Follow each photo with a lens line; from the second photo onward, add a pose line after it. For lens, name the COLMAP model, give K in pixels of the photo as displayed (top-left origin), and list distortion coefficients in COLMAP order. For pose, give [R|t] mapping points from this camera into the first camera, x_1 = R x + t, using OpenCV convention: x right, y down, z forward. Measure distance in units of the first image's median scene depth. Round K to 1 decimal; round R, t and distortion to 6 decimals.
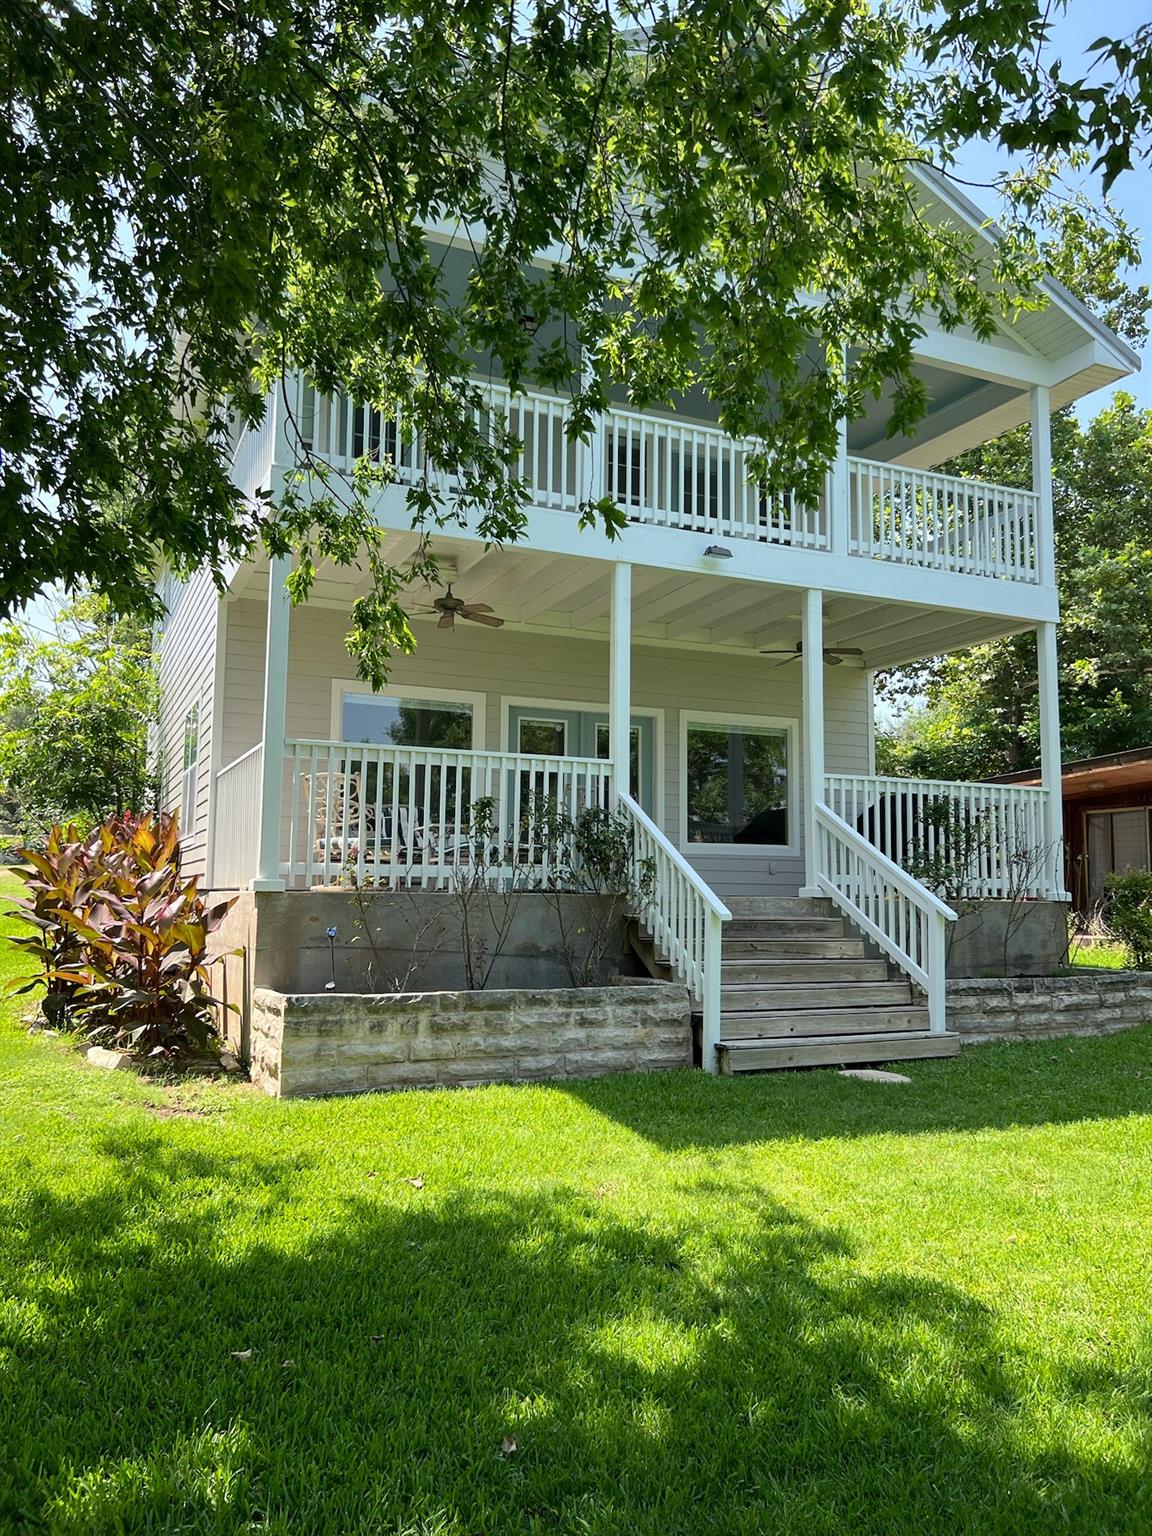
lens RADIAL K [[1157.5, 0, 576.0], [0, 1157.5, 768.0], [0, 0, 1]] dist [0.116400, -0.214460]
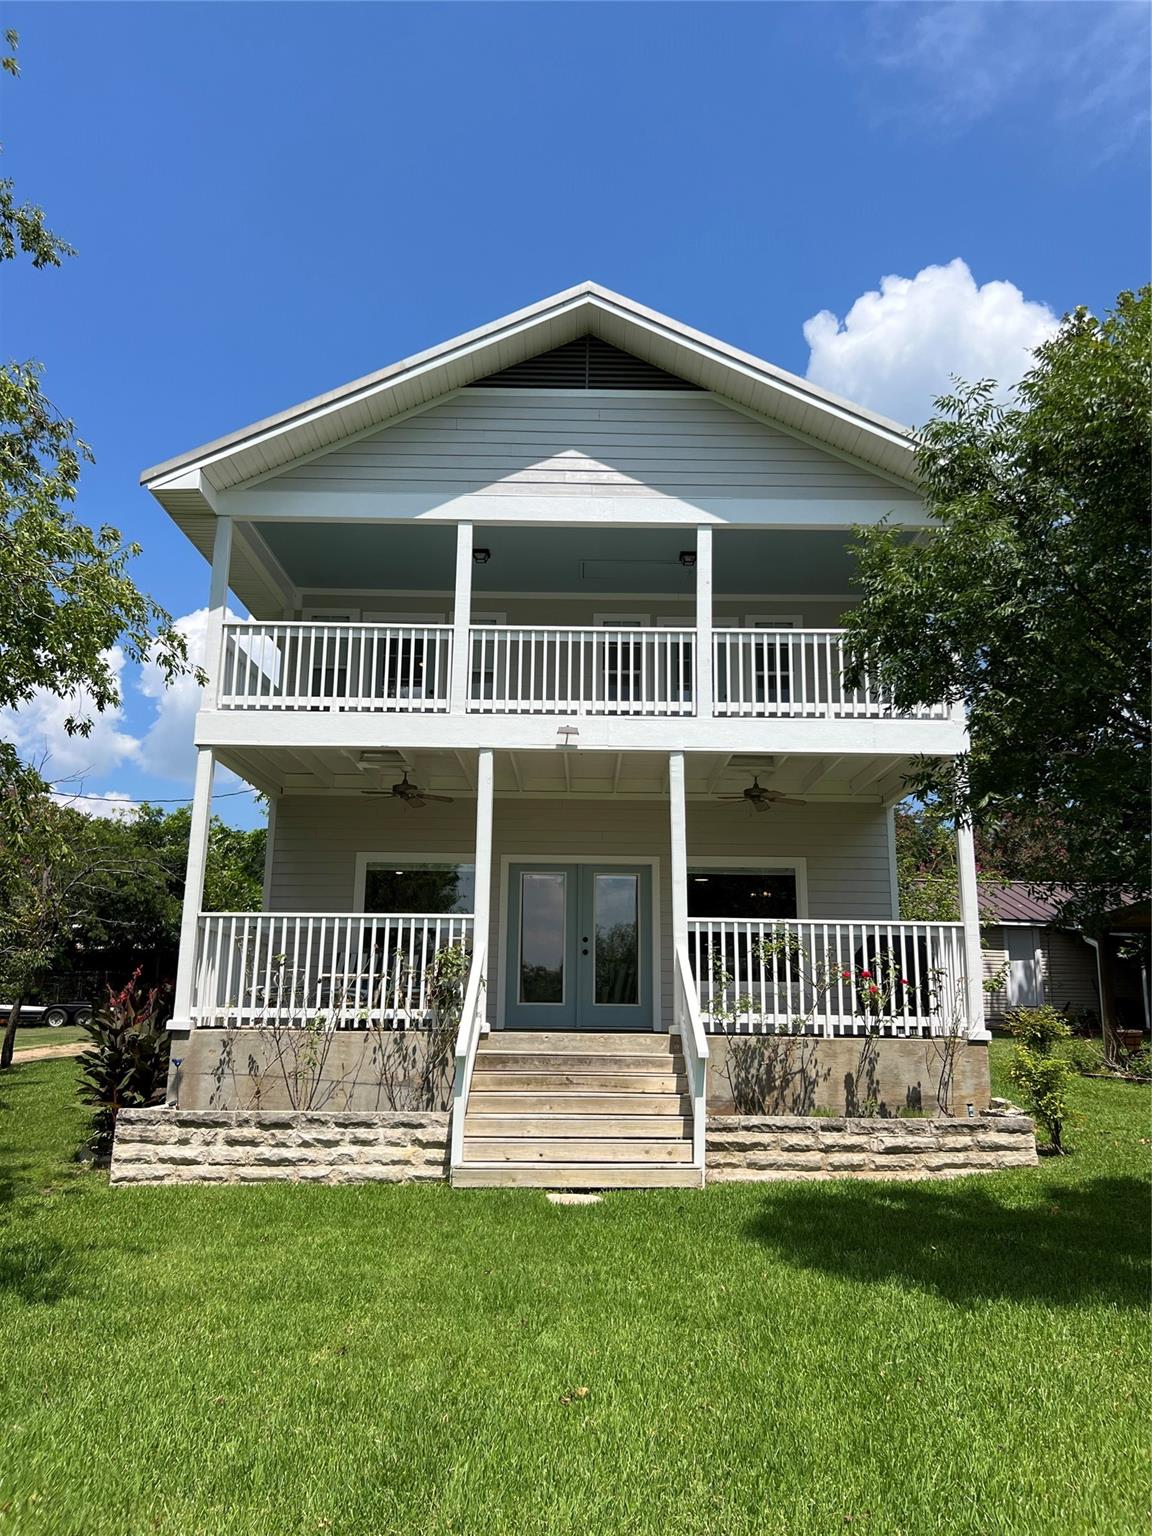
lens RADIAL K [[1157.5, 0, 576.0], [0, 1157.5, 768.0], [0, 0, 1]] dist [0.116400, -0.214460]
pose [[0.912450, -0.092606, -0.398571, 0.620182], [0.042780, 0.990305, -0.132157, 0.004552], [0.406946, 0.103536, 0.907566, -0.043436]]
